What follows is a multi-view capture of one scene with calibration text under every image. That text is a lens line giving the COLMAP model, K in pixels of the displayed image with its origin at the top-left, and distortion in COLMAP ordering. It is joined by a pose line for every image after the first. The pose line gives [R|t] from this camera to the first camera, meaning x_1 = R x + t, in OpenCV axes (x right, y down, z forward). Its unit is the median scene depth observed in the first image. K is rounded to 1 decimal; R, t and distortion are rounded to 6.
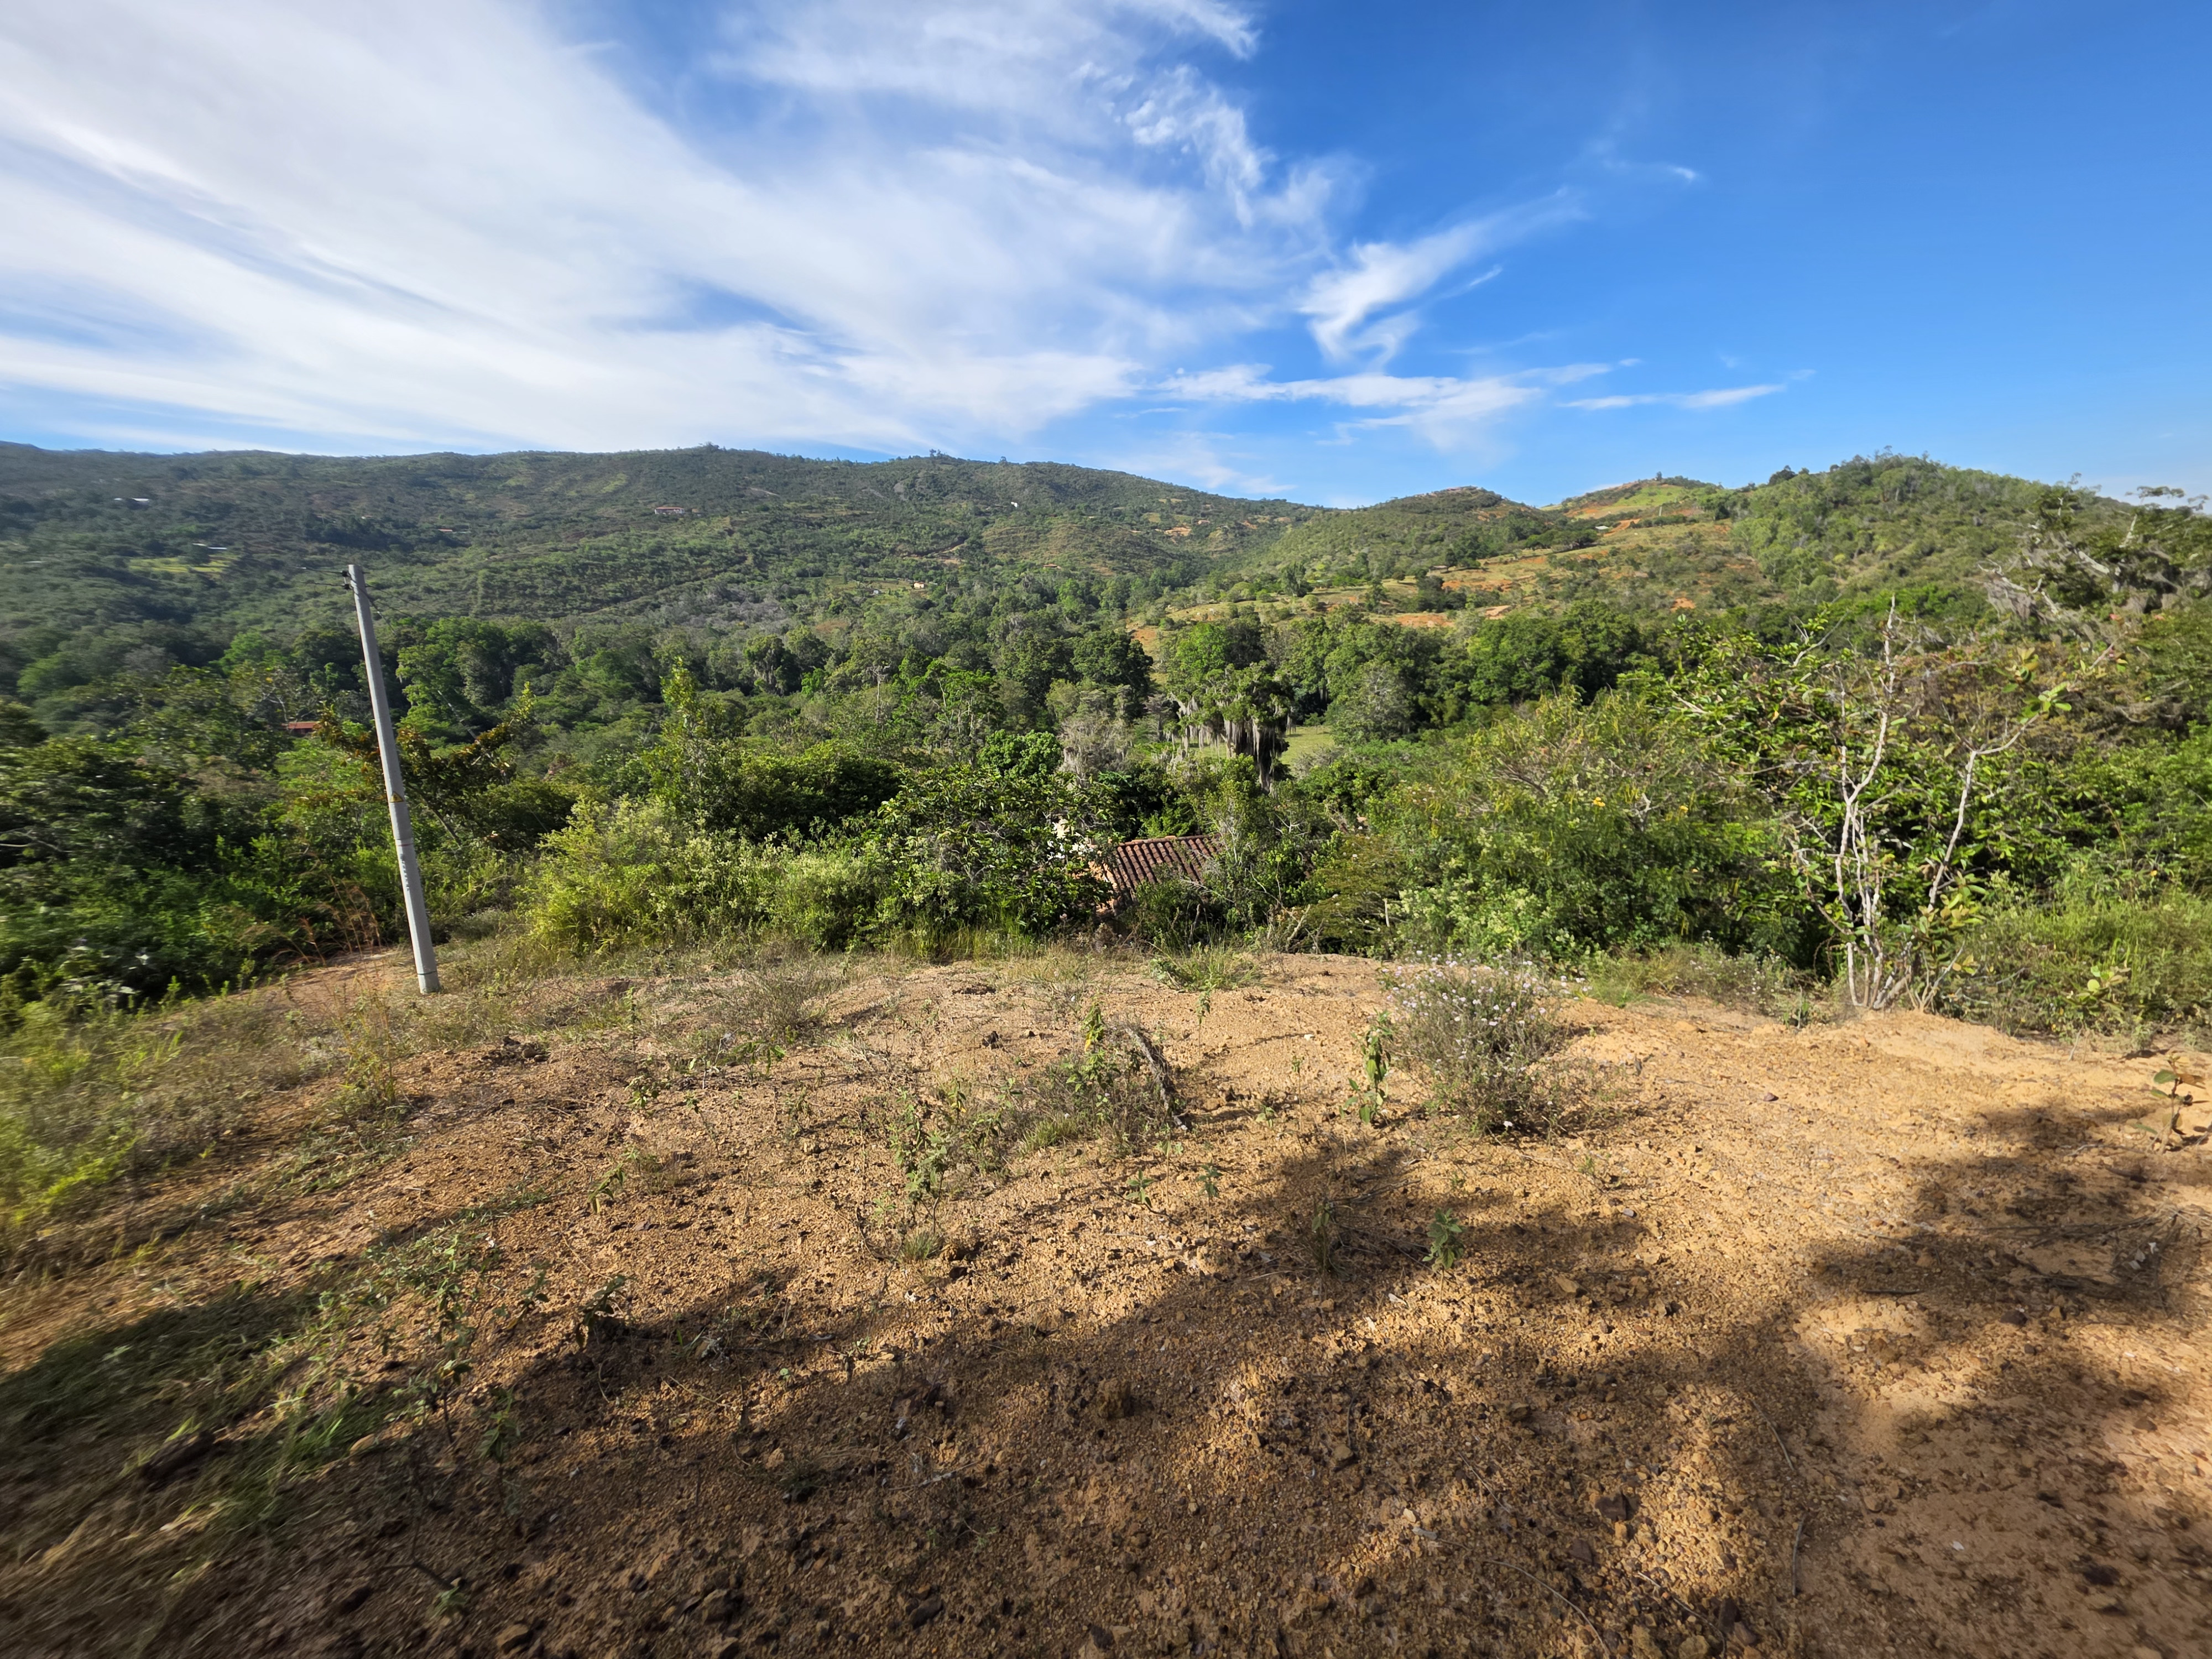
lens RADIAL K [[885.6, 0, 1114.4], [0, 885.6, 812.0], [0, 0, 1]] dist [0.007478, -0.002550]
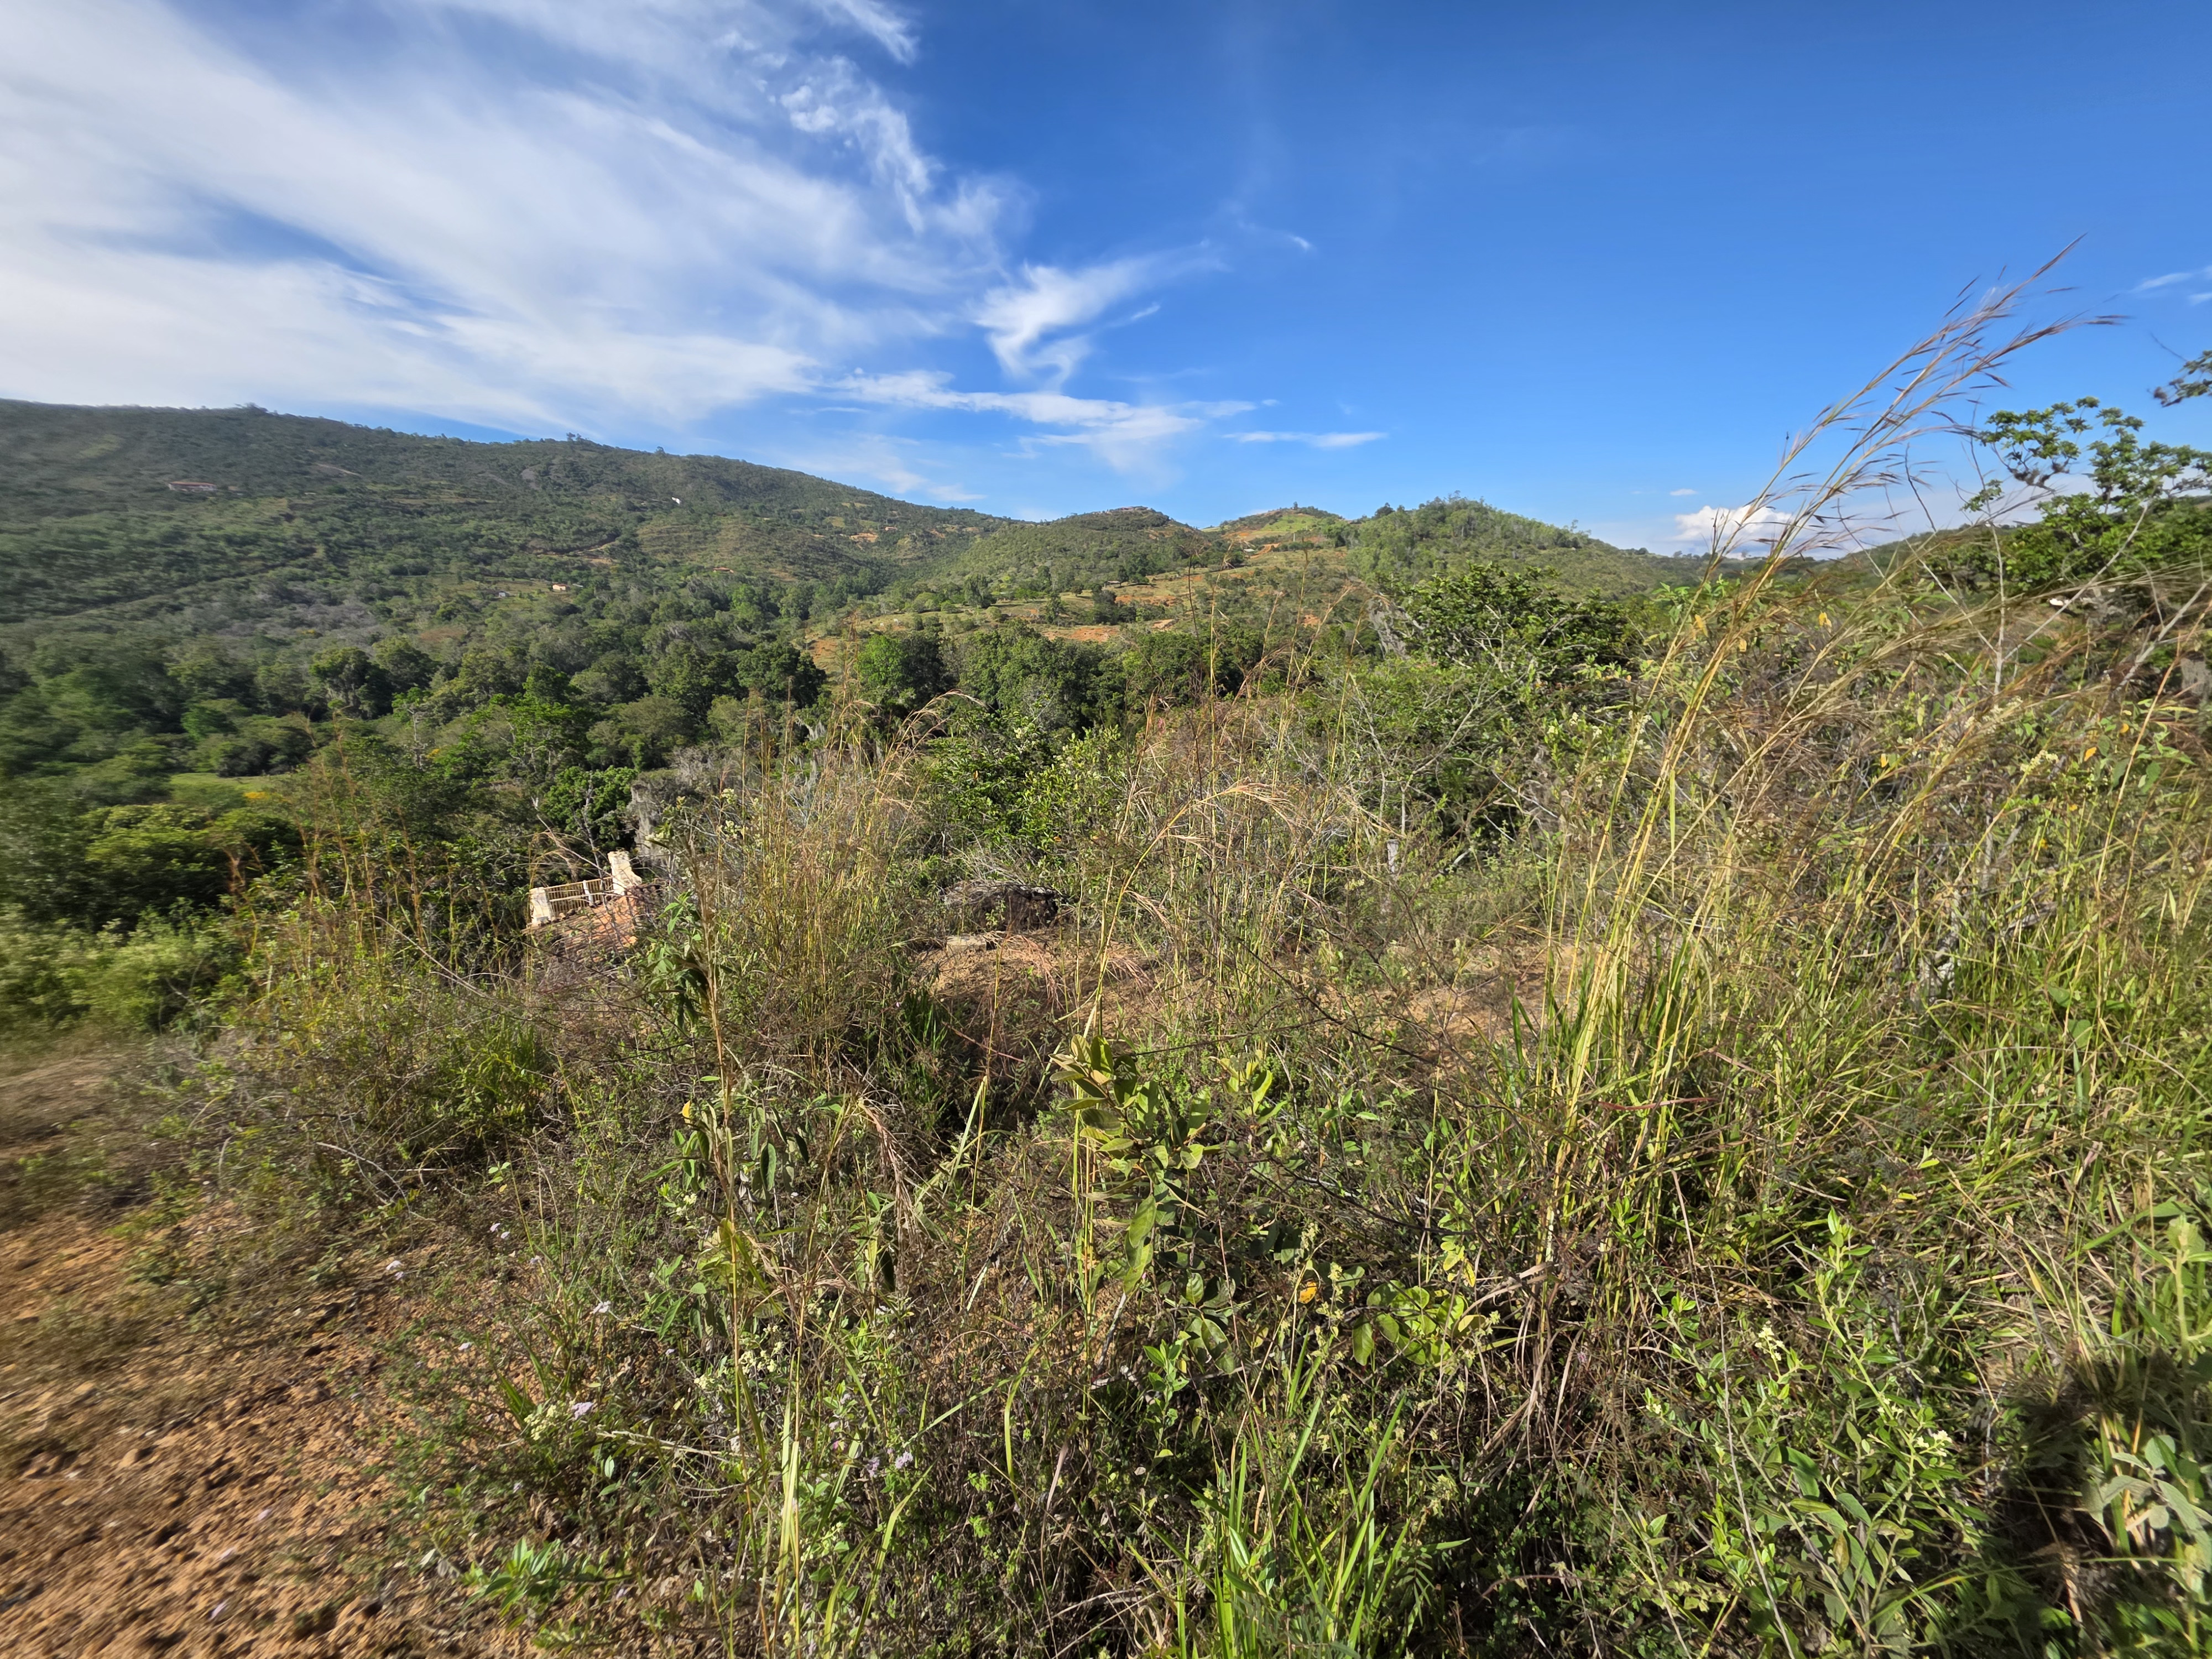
lens RADIAL K [[884.8, 0, 1113.4], [0, 884.8, 817.2], [0, 0, 1]] dist [0.007687, -0.002781]
pose [[0.946786, -0.061627, 0.315910, 0.009710], [0.062511, 0.998017, 0.007344, -0.000757], [-0.315736, 0.012795, 0.948761, -0.007589]]
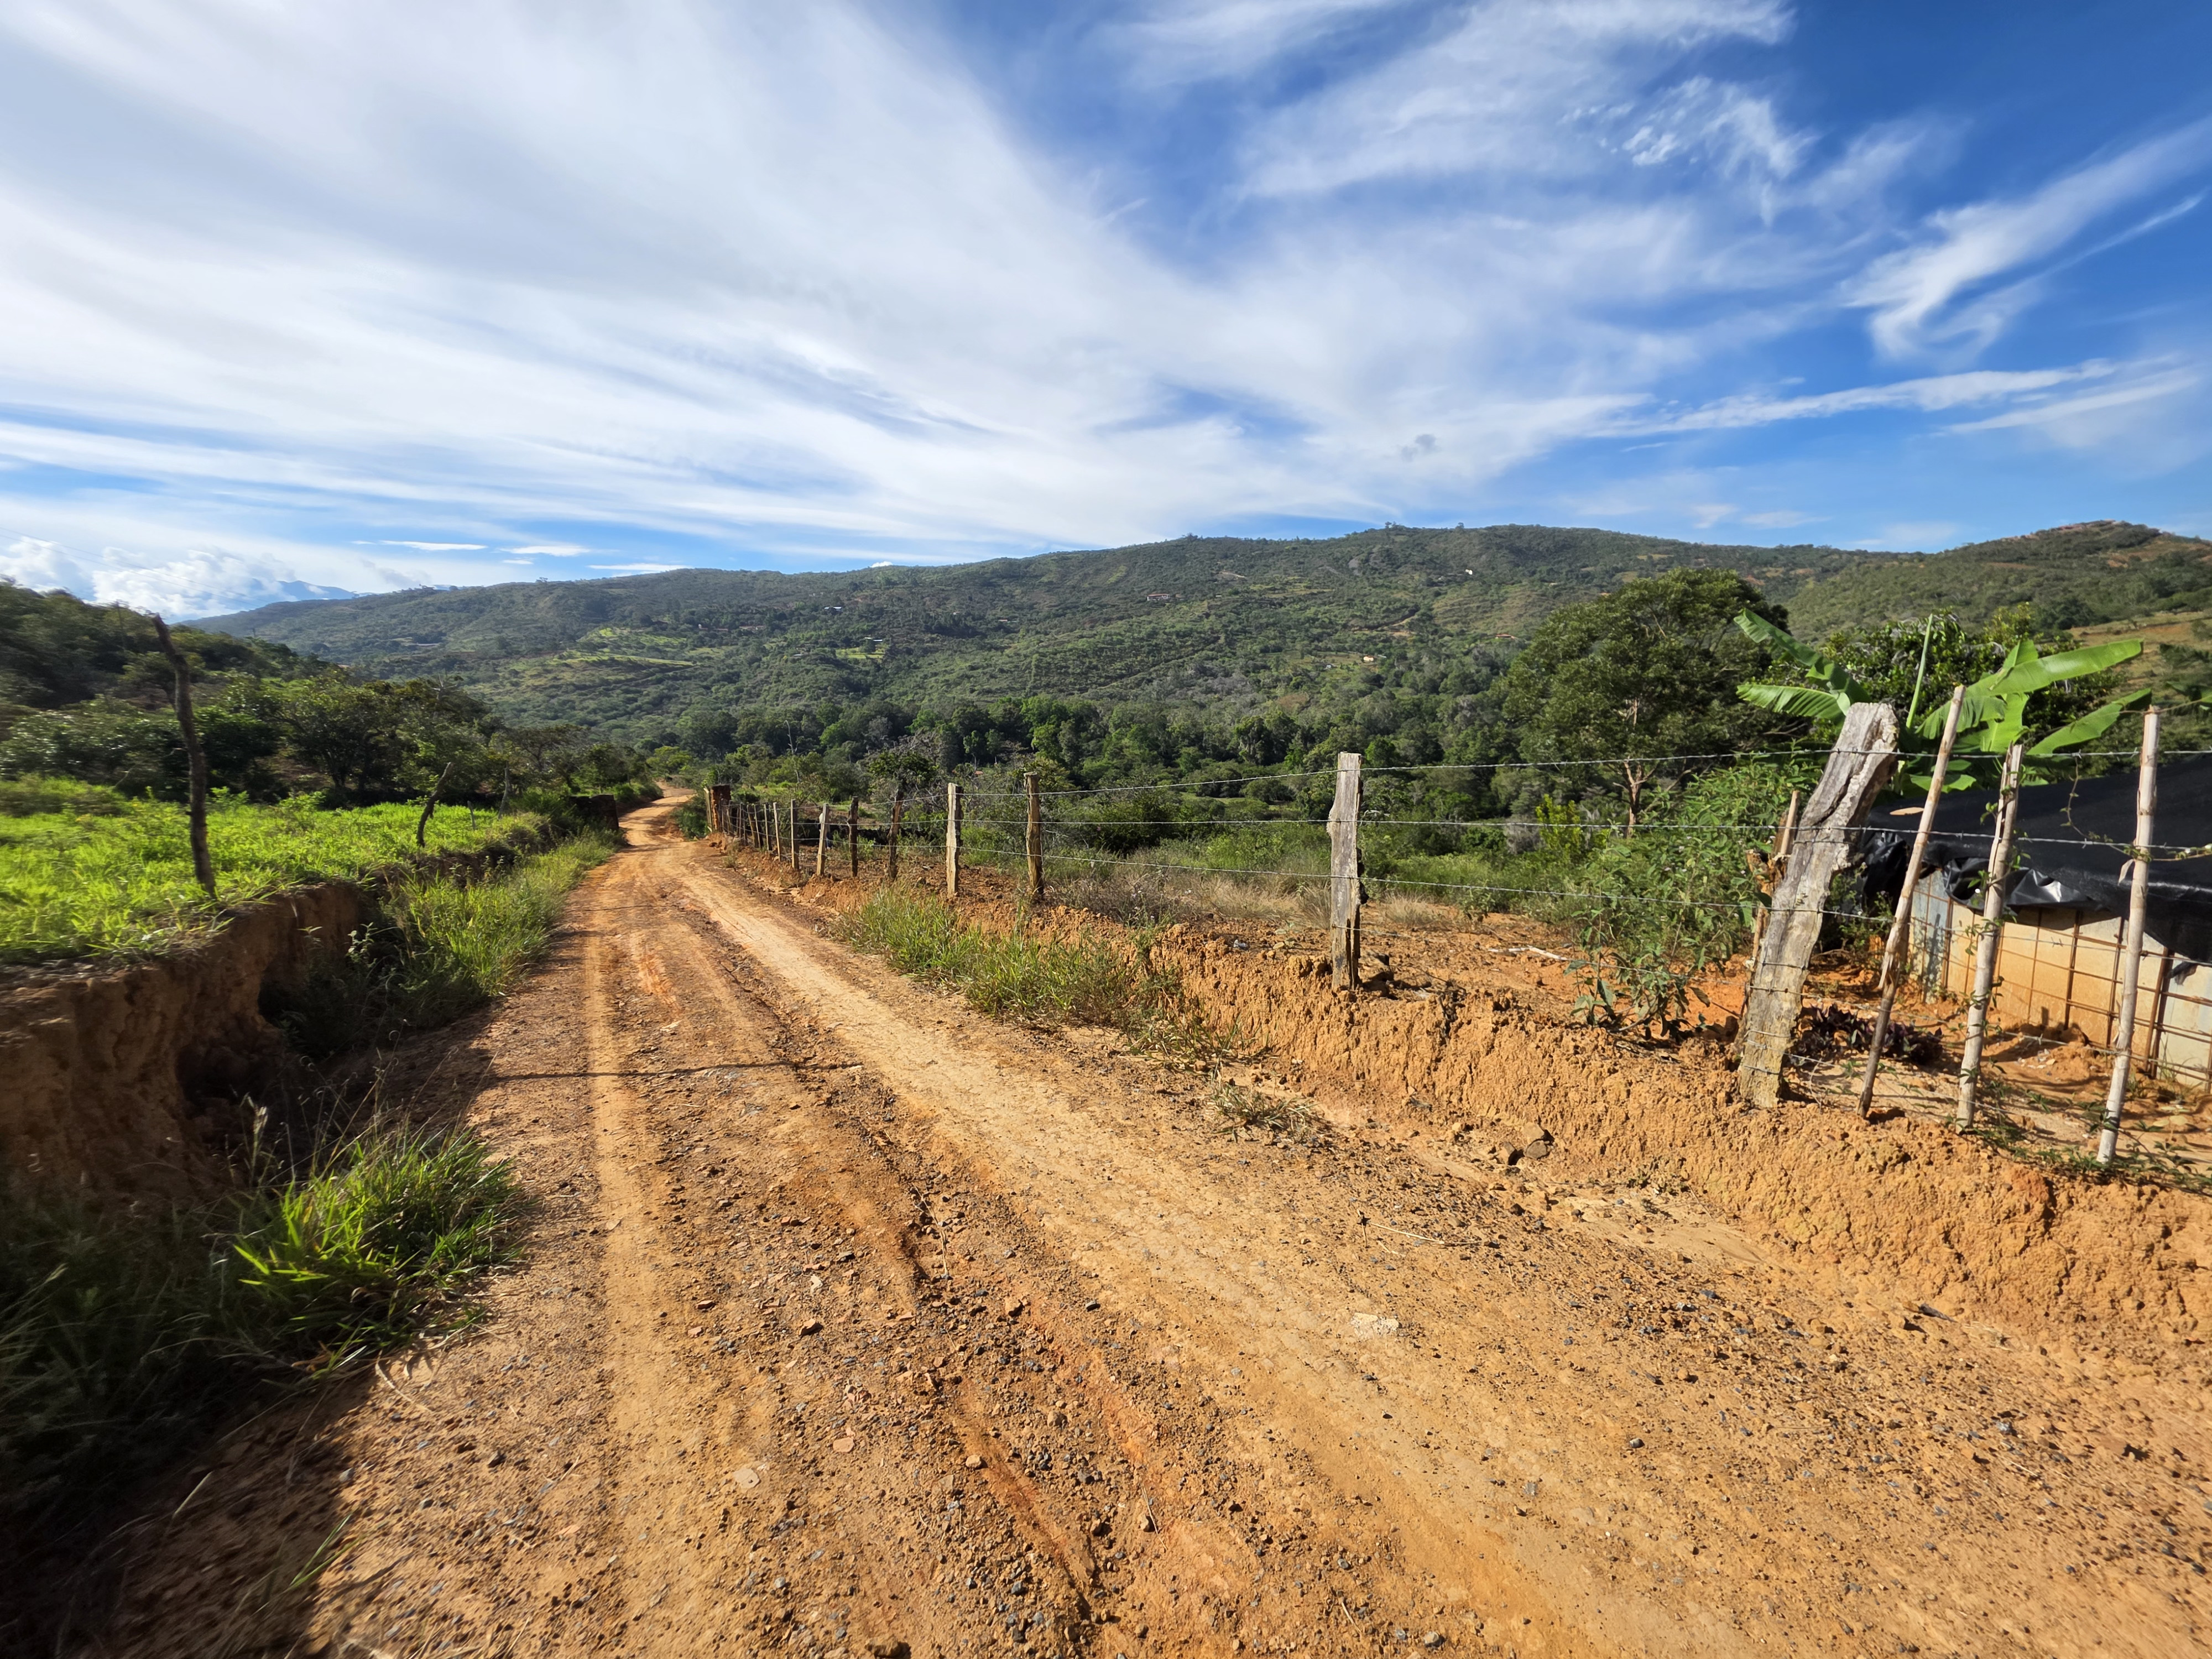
lens RADIAL K [[891.7, 0, 1115.1], [0, 891.7, 806.4], [0, 0, 1]] dist [0.007806, -0.001961]
pose [[0.890474, 0.064968, -0.450372, 0.005310], [-0.096765, 0.994153, -0.047913, 0.003542], [0.444626, 0.086246, 0.891555, -0.102405]]
